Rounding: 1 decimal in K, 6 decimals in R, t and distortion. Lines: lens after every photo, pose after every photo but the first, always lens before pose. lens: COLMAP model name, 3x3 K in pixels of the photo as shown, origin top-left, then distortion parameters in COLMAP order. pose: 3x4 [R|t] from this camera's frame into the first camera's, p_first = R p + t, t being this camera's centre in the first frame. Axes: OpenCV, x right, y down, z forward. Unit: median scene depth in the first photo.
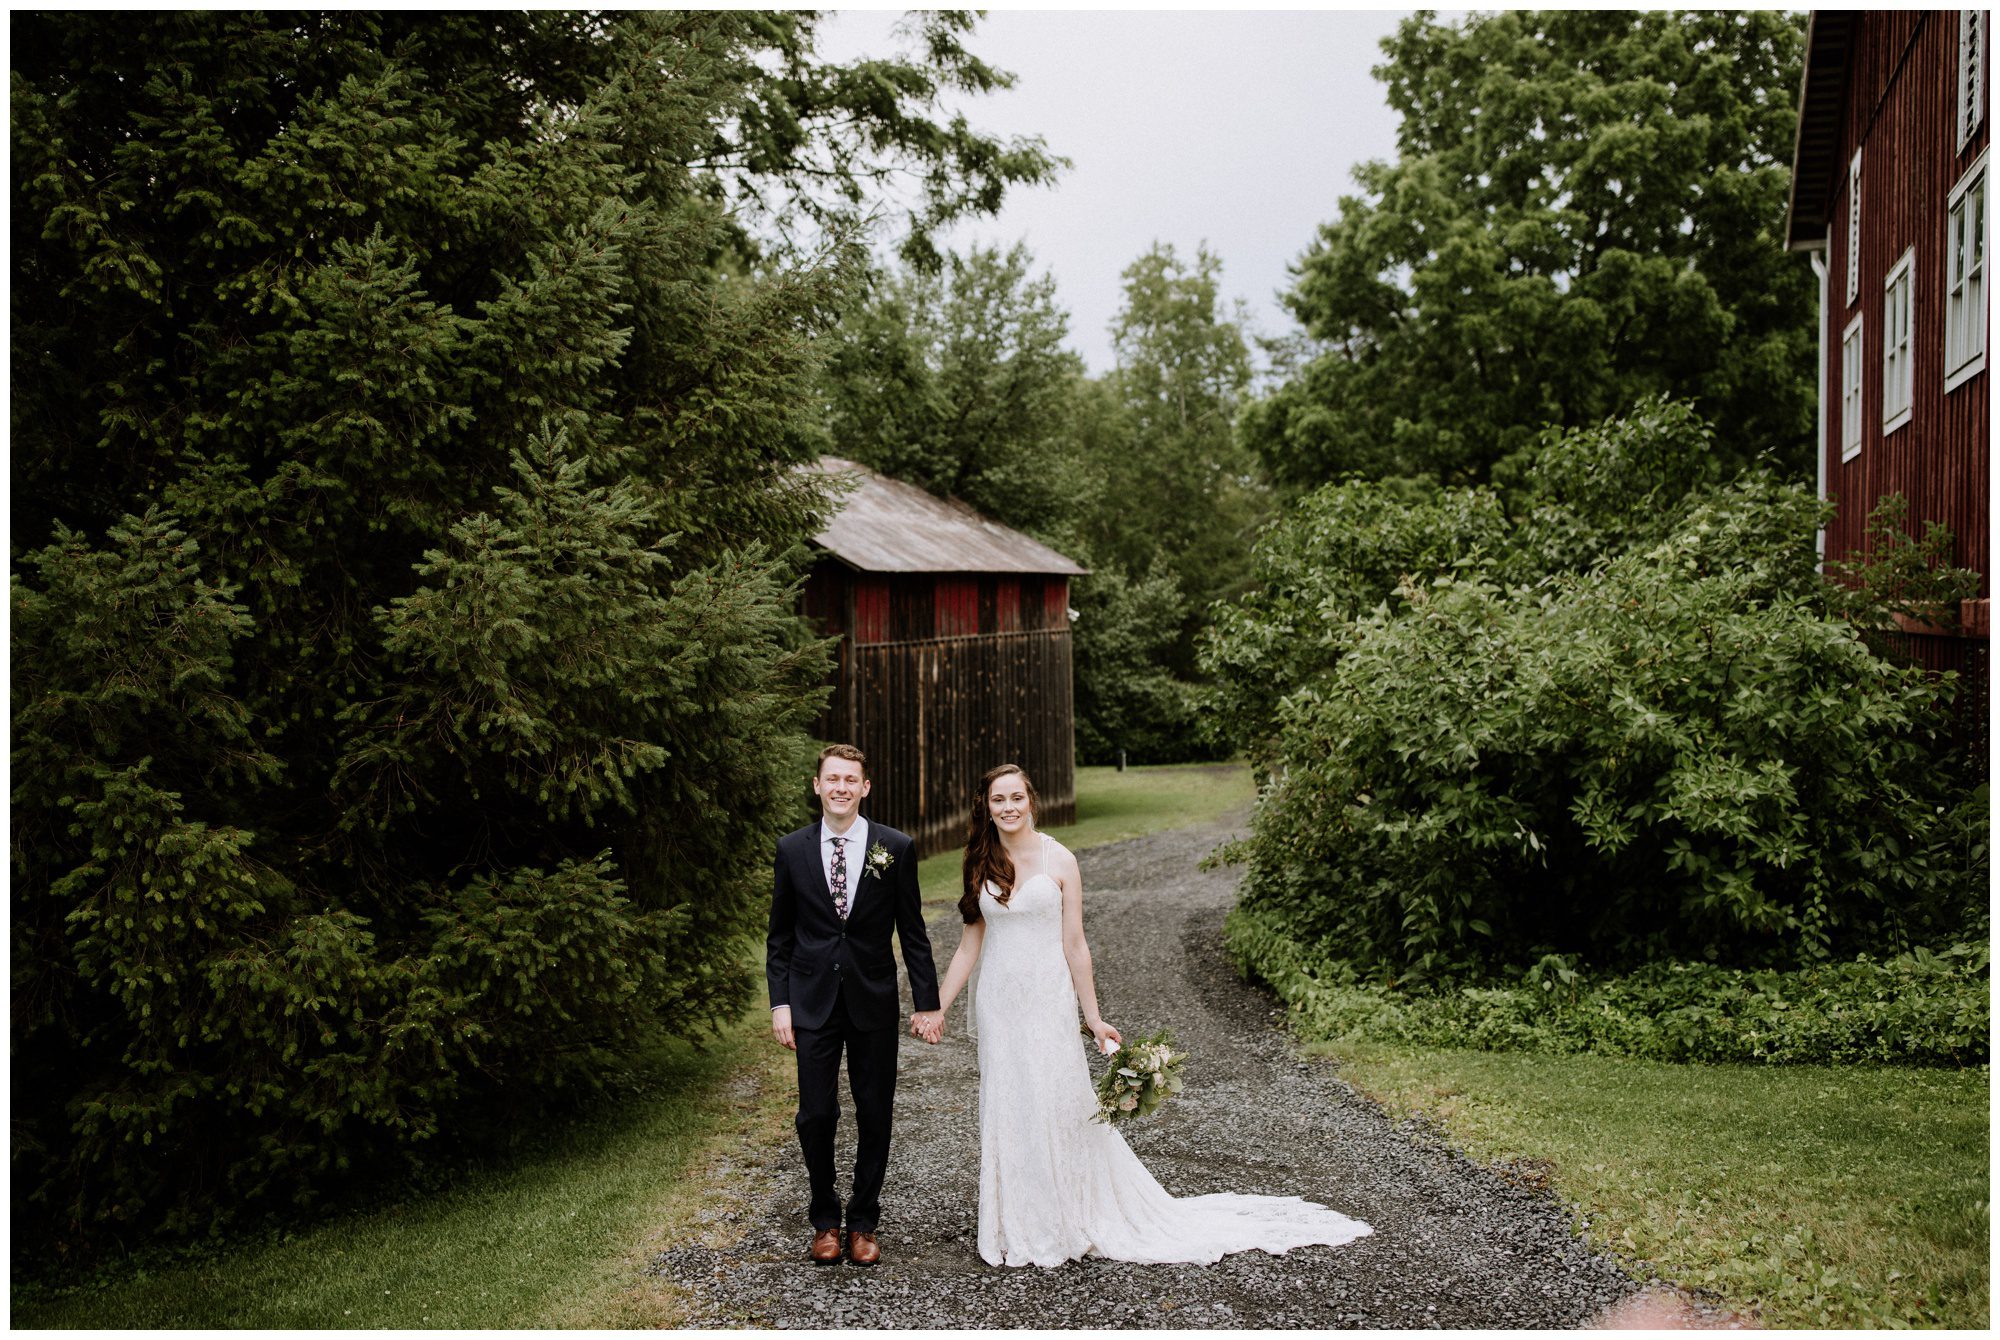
lens RADIAL K [[1888.8, 0, 1000.0], [0, 1888.8, 670.0], [0, 0, 1]] dist [0.011240, -0.015829]
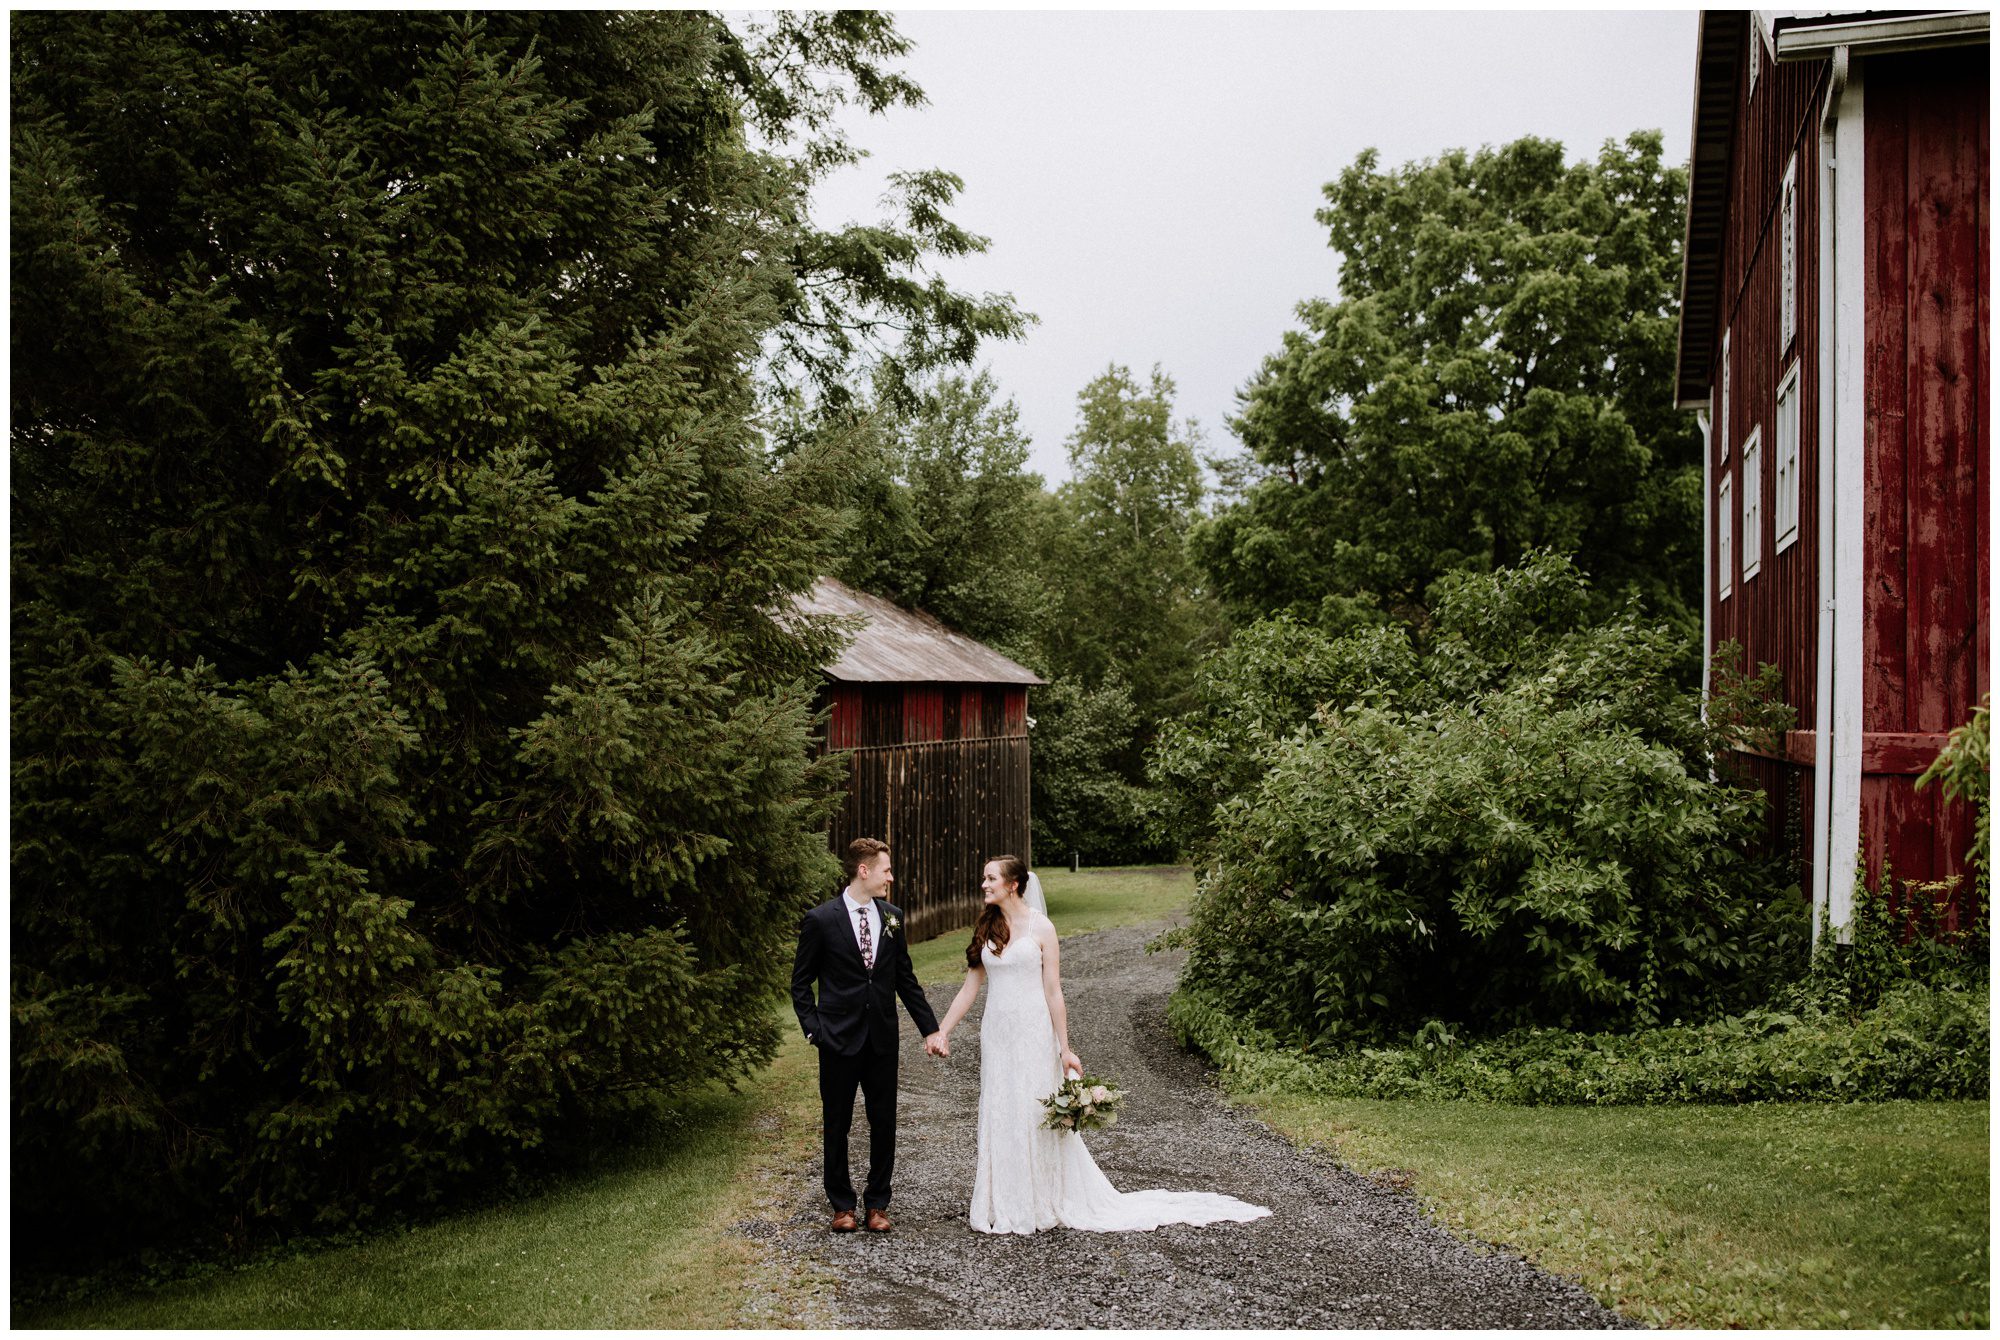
lens RADIAL K [[1888.8, 0, 1000.0], [0, 1888.8, 670.0], [0, 0, 1]] dist [0.011240, -0.015829]
pose [[0.999593, 0.014158, 0.024751, -0.019996], [-0.012817, 0.998484, -0.053538, -0.005720], [-0.025472, 0.053199, 0.998259, -0.218440]]
